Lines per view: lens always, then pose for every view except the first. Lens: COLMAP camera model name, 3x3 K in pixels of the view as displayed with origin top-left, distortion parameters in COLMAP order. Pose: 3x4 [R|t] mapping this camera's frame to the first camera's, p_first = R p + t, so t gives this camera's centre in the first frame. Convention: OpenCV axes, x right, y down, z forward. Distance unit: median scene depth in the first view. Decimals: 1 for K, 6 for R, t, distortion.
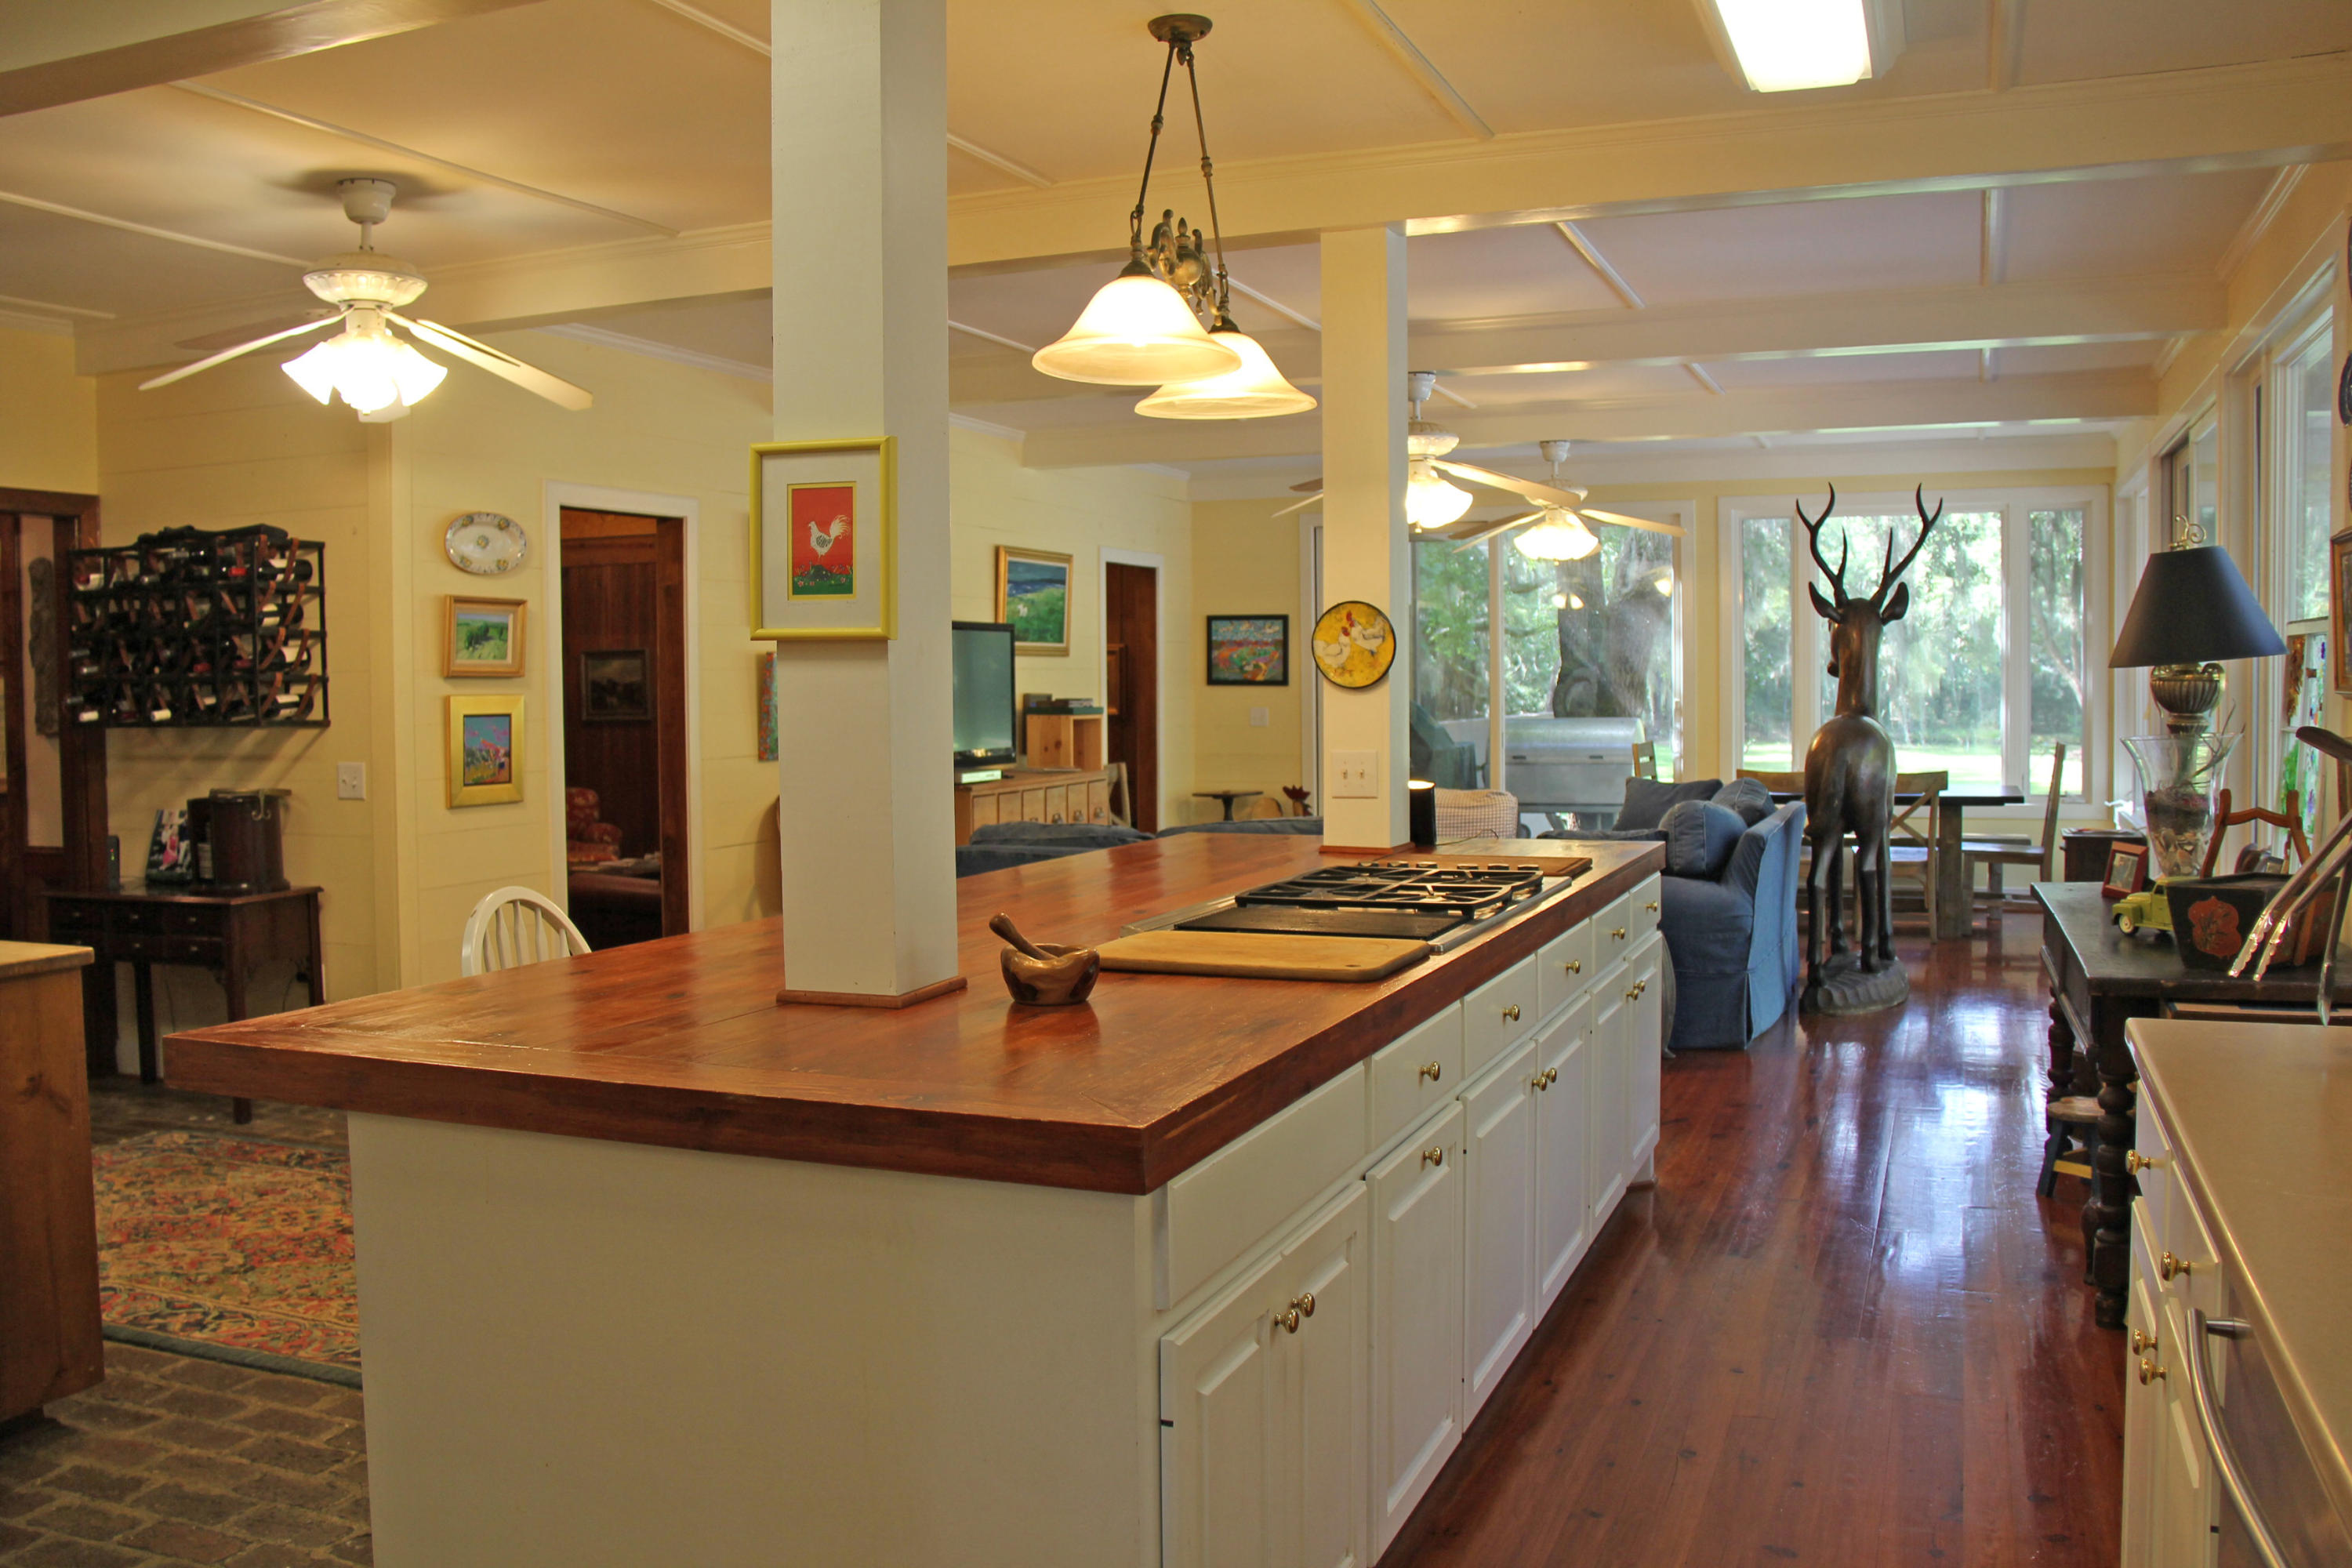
lens RADIAL K [[1983.4, 0, 1118.3], [0, 1983.4, 775.4], [0, 0, 1]] dist [-0.180906, 0.161215]
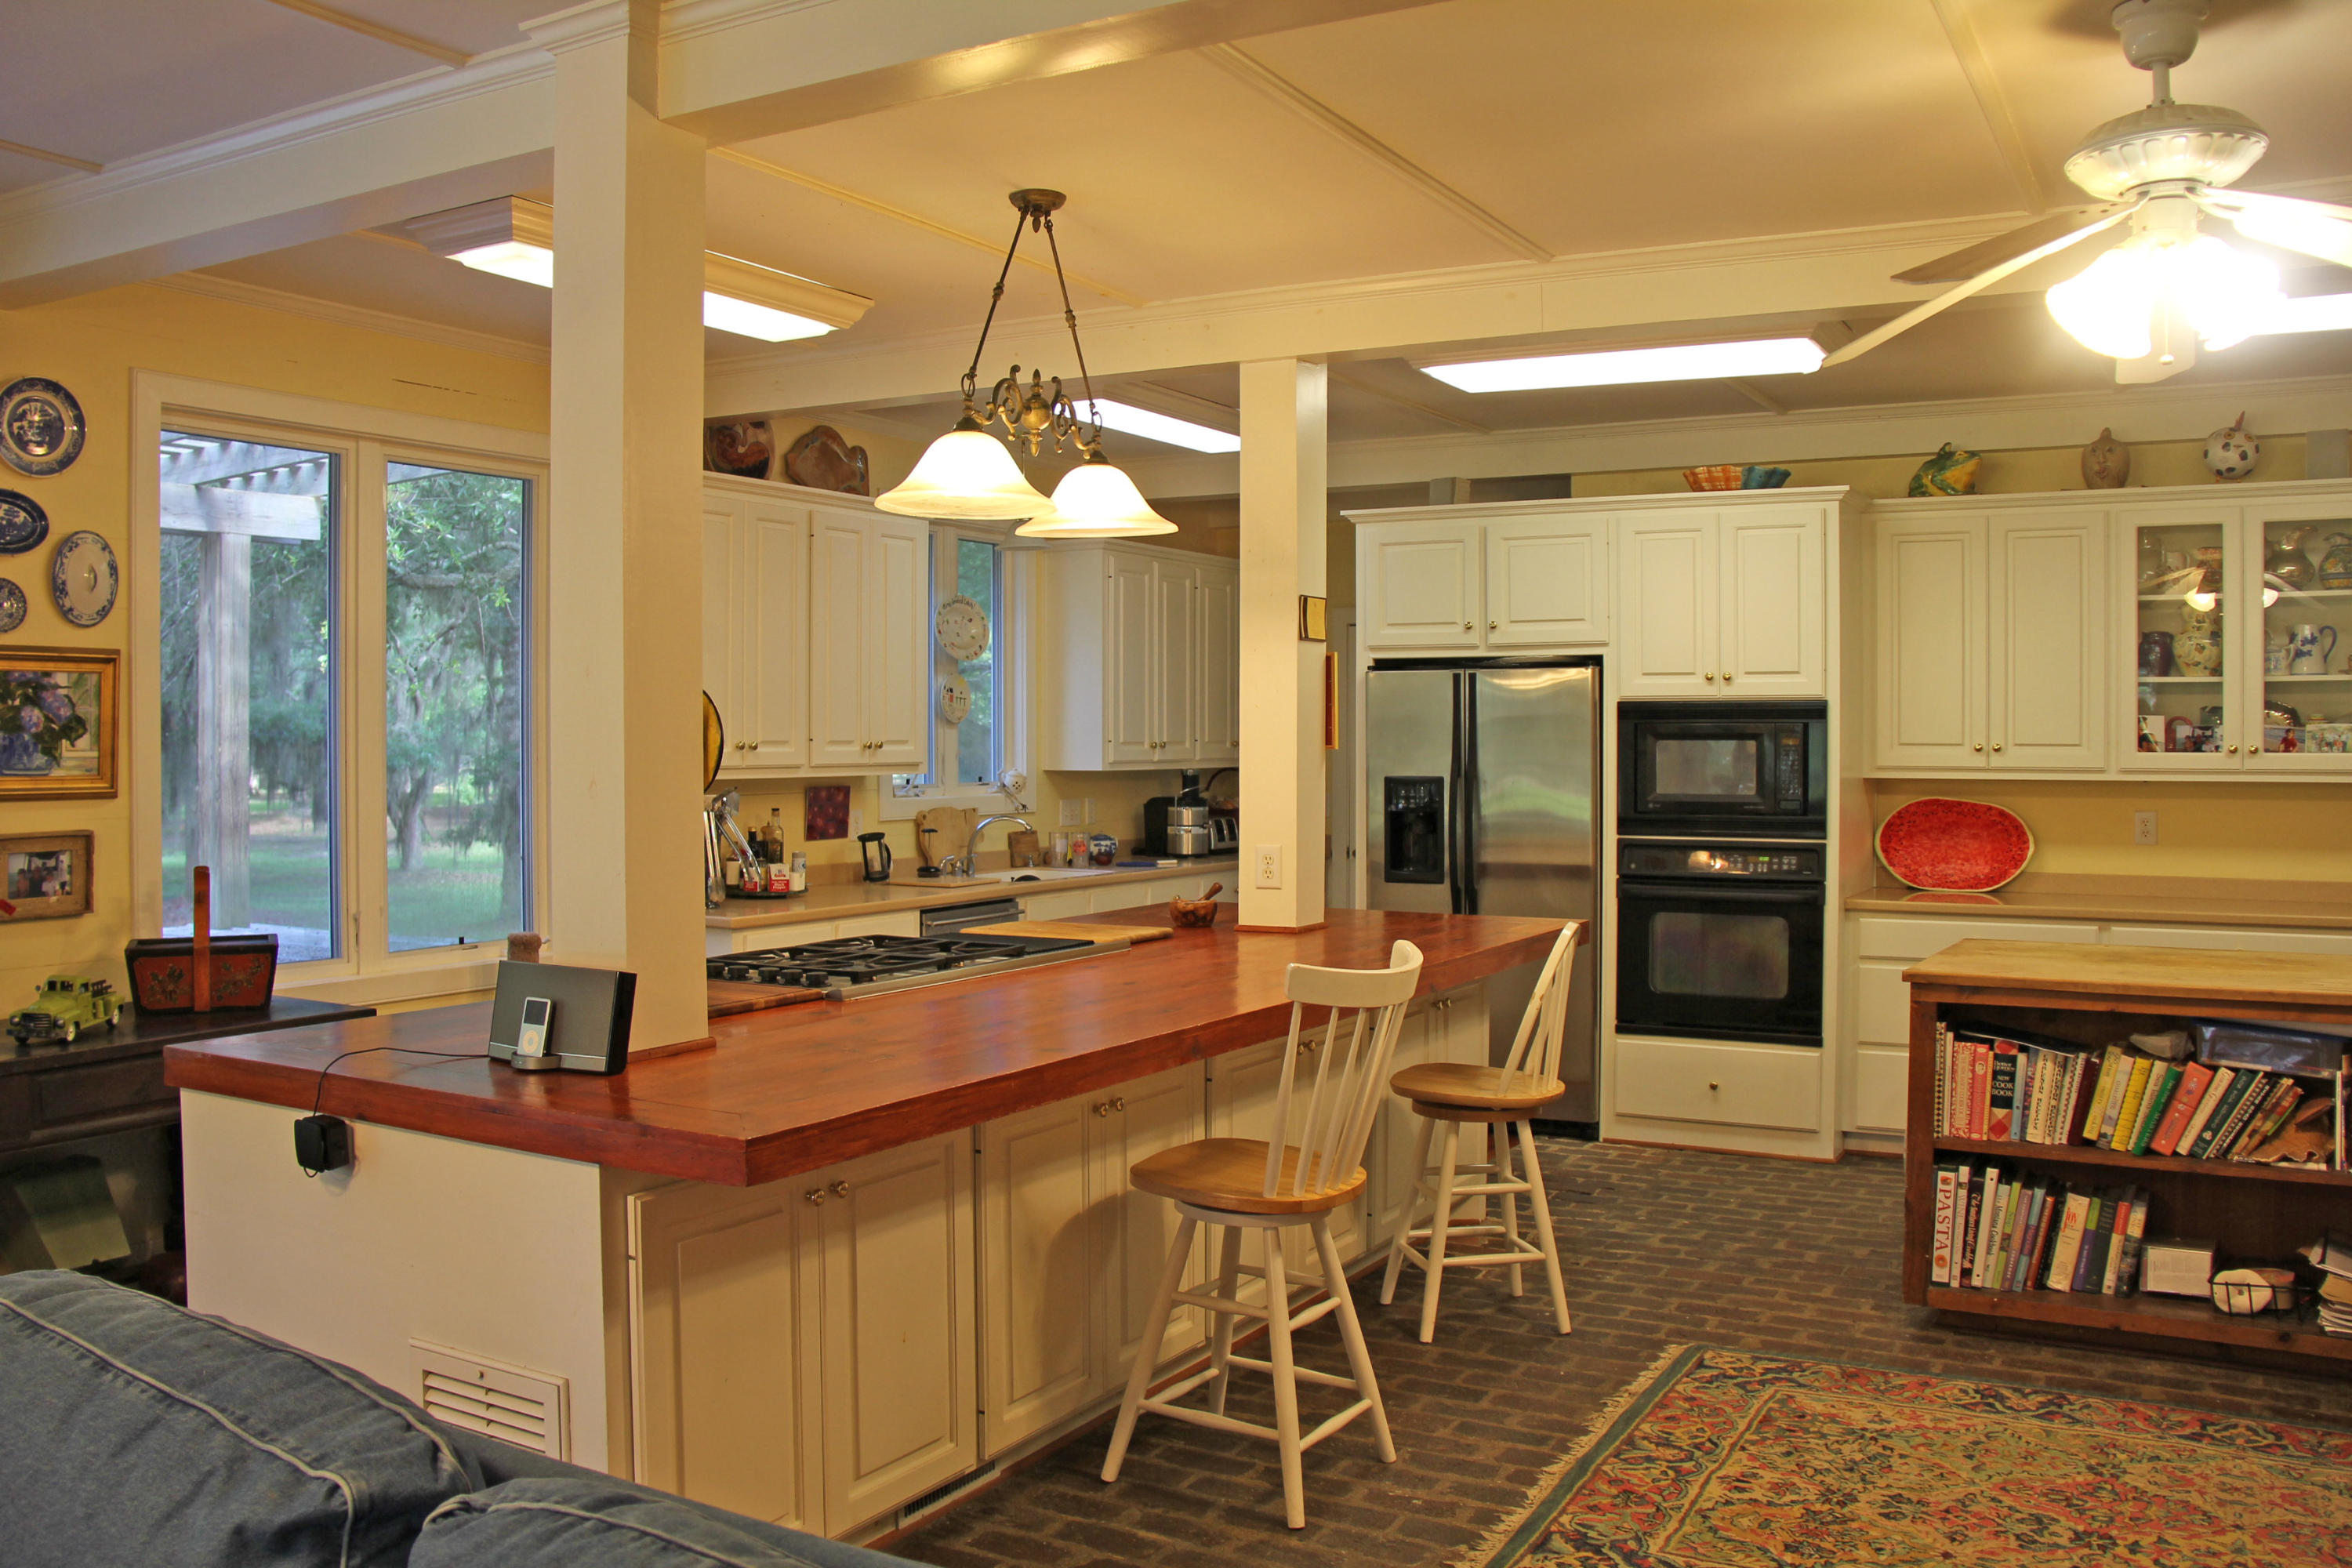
lens RADIAL K [[1983.4, 0, 1118.3], [0, 1983.4, 775.4], [0, 0, 1]] dist [-0.180906, 0.161215]
pose [[-0.989692, 0.005449, 0.143109, -0.171513], [0.014746, 0.997842, 0.063981, -0.111889], [-0.142452, 0.065432, -0.987637, 2.046072]]
